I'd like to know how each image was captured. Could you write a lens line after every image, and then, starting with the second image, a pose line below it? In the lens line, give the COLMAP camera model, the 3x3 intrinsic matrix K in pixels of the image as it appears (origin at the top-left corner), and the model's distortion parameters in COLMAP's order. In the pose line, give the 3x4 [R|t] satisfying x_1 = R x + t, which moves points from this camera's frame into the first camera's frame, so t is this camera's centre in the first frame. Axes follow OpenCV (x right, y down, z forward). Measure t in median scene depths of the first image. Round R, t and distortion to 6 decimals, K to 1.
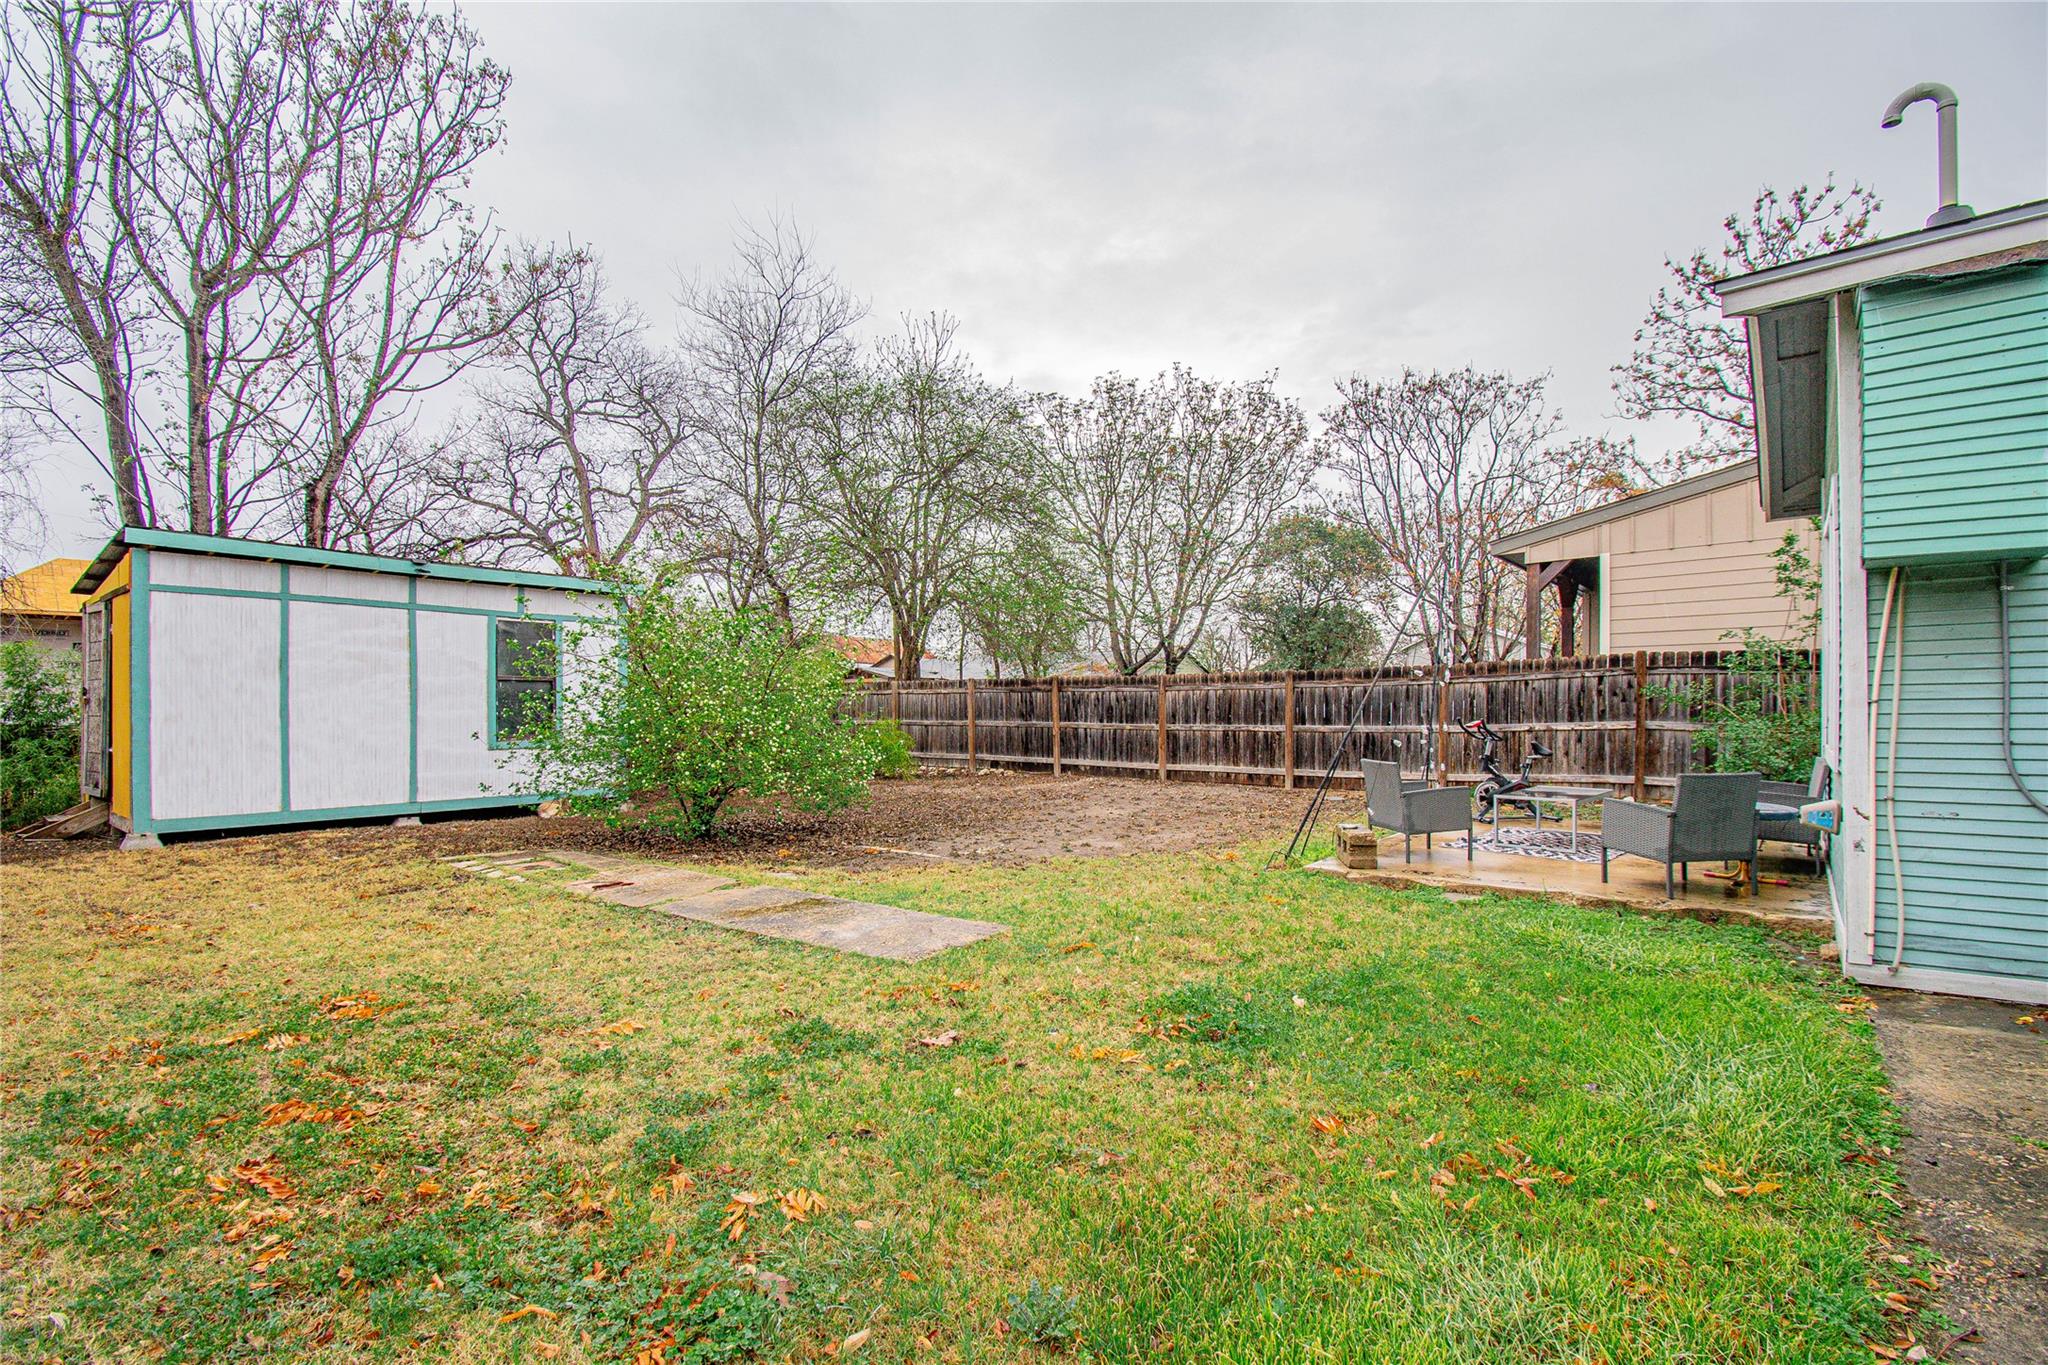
lens RADIAL K [[937.2, 0, 1022.9], [0, 937.2, 713.3], [0, 0, 1]] dist [0.018416, -0.019421]
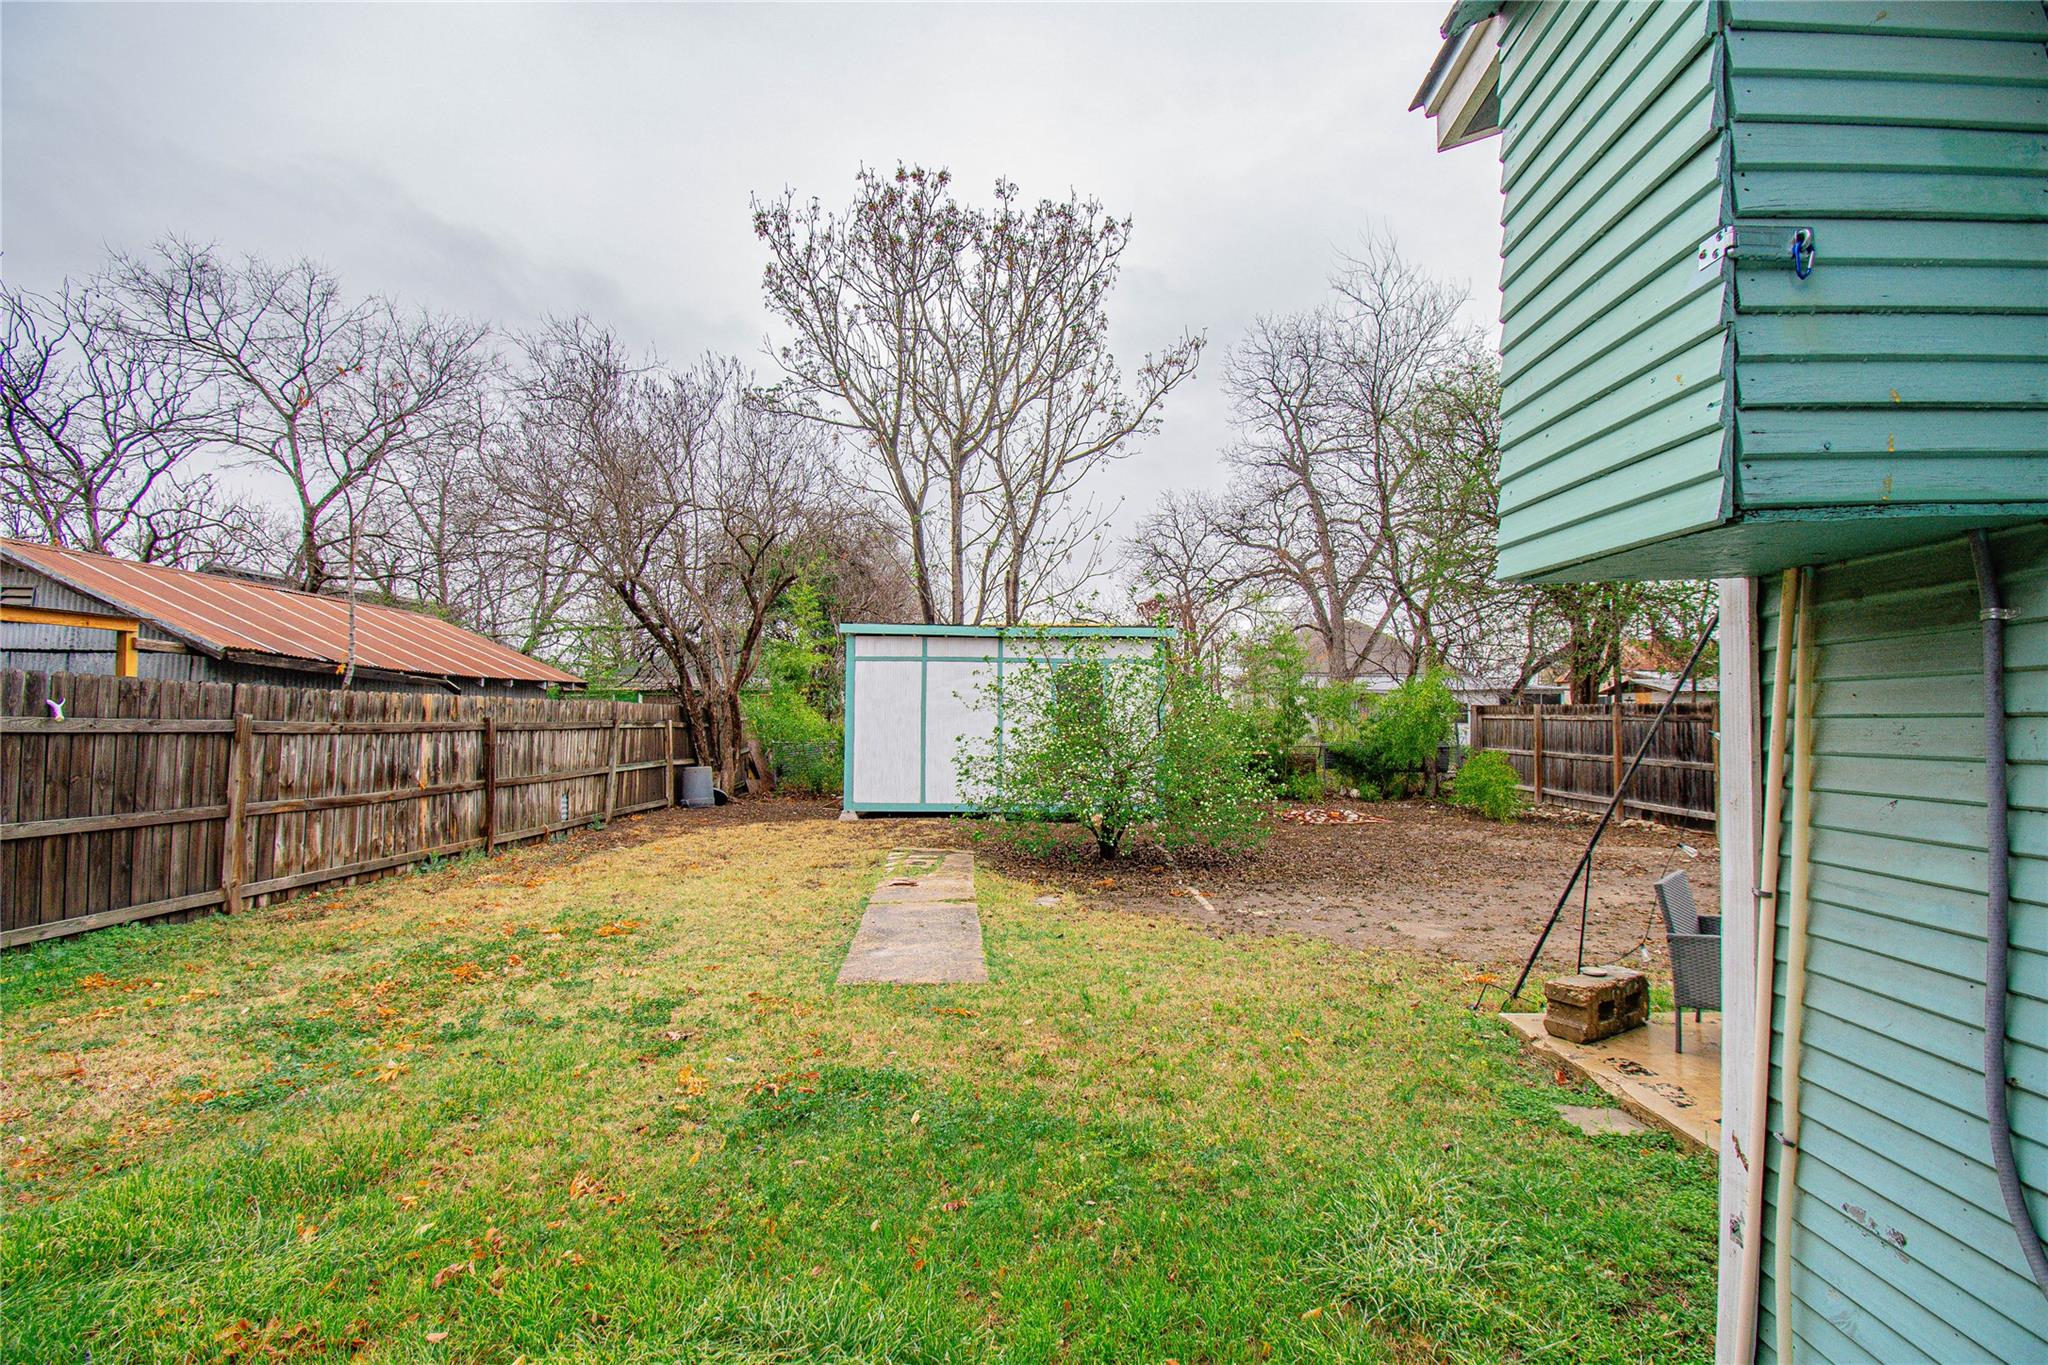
lens RADIAL K [[927.6, 0, 1013.6], [0, 927.6, 677.7], [0, 0, 1]] dist [0.001699, -0.000067]
pose [[0.610625, -0.022917, -0.791588, 0.413666], [-0.013561, 0.999132, -0.039386, -0.033205], [0.791804, 0.034785, 0.609785, 0.196935]]
